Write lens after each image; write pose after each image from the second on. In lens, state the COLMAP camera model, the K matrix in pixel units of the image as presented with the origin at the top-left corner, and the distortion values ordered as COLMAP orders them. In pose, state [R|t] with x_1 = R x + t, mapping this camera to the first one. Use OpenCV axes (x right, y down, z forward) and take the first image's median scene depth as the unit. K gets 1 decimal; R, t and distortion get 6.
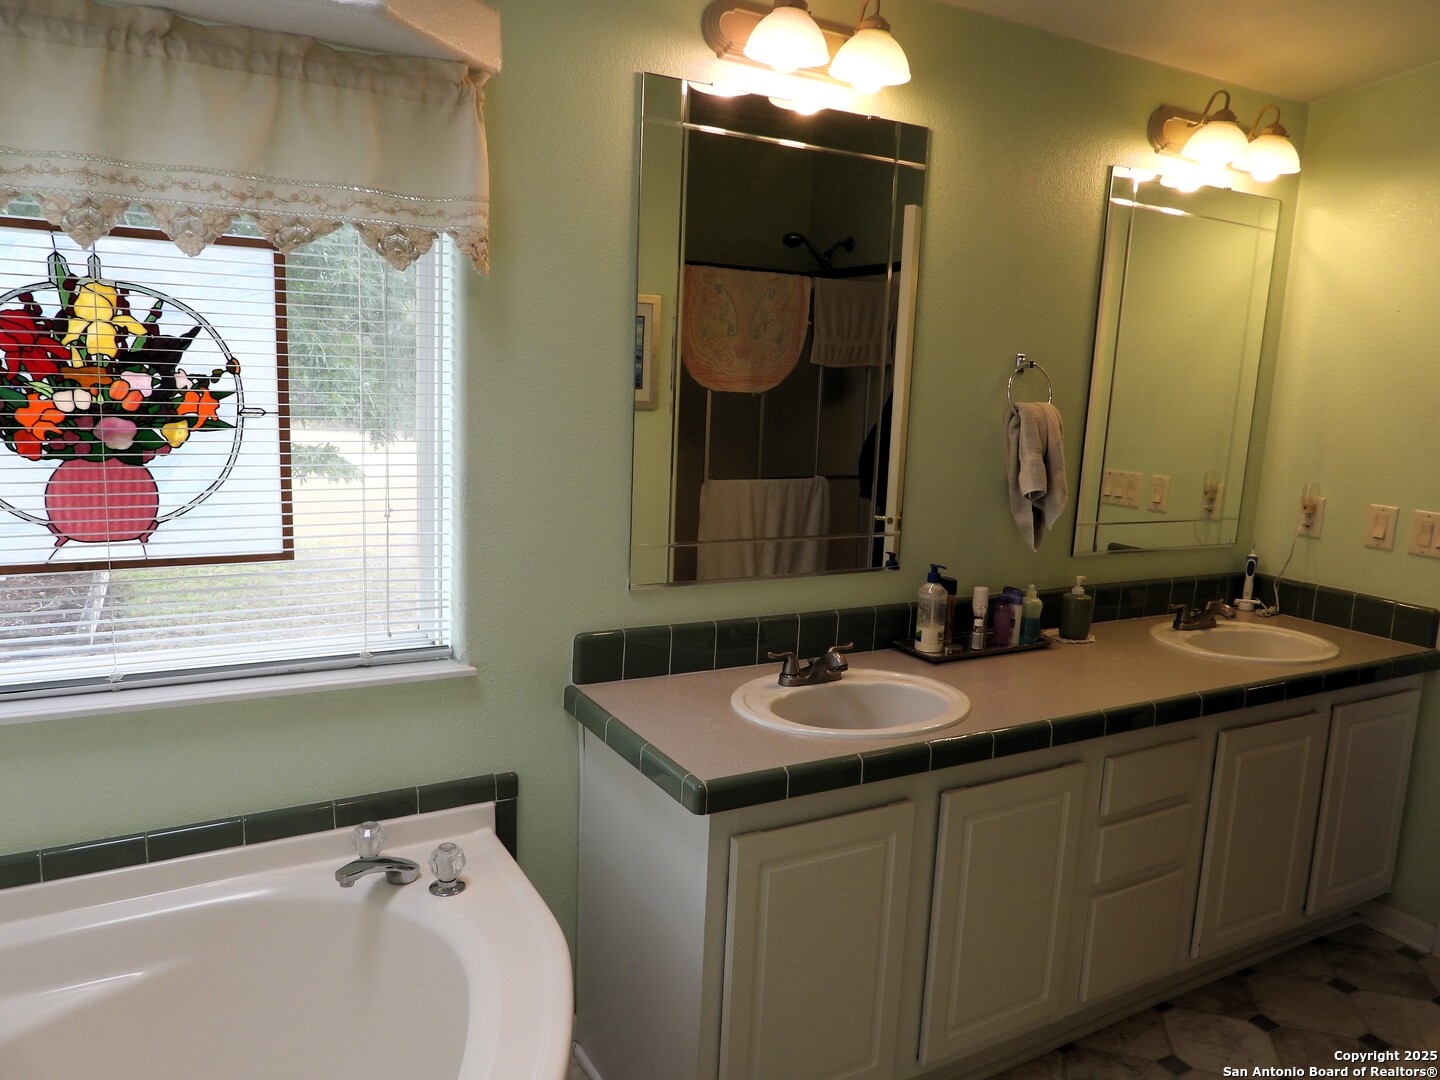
lens RADIAL K [[1036.6, 0, 720.0], [0, 1036.6, 540.0], [0, 0, 1]] dist [-0.019459, 0.000748]
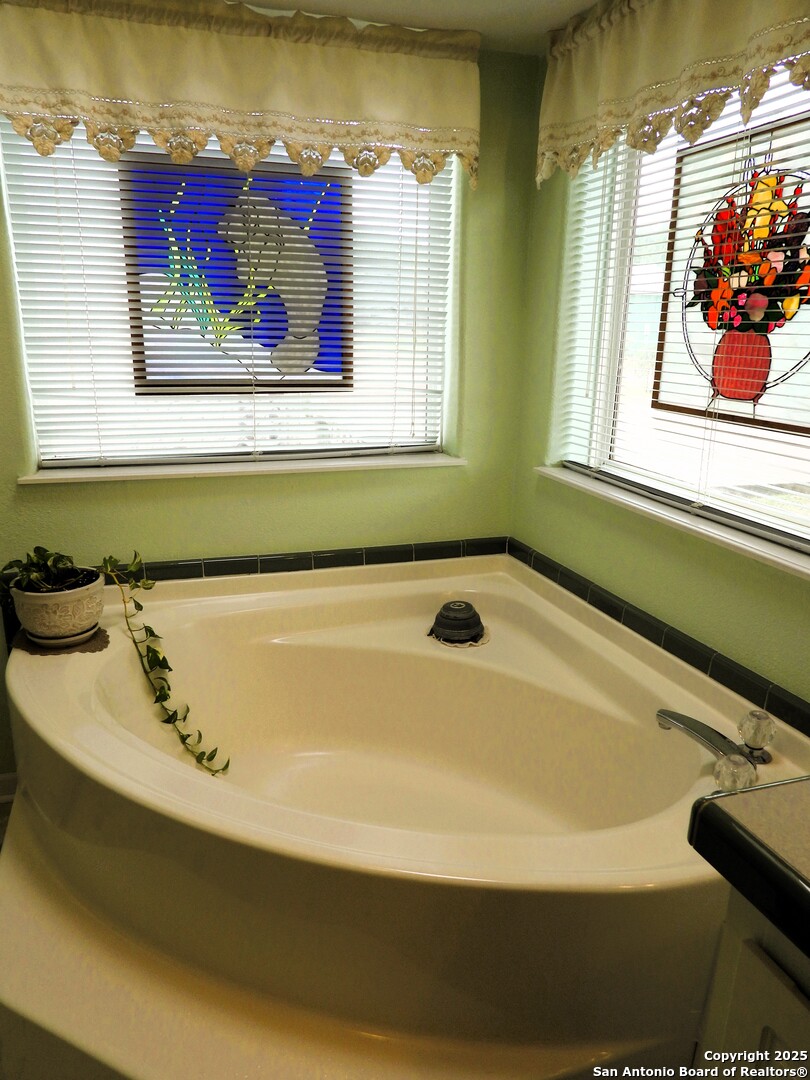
lens RADIAL K [[761.4, 0, 405.0], [0, 761.4, 540.0], [0, 0, 1]] dist [-0.031521, 0.002285]
pose [[-0.201157, 0.212112, -0.956318, 0.383094], [-0.191664, 0.948881, 0.250778, 0.011469], [0.960625, 0.233737, -0.150220, 0.803452]]
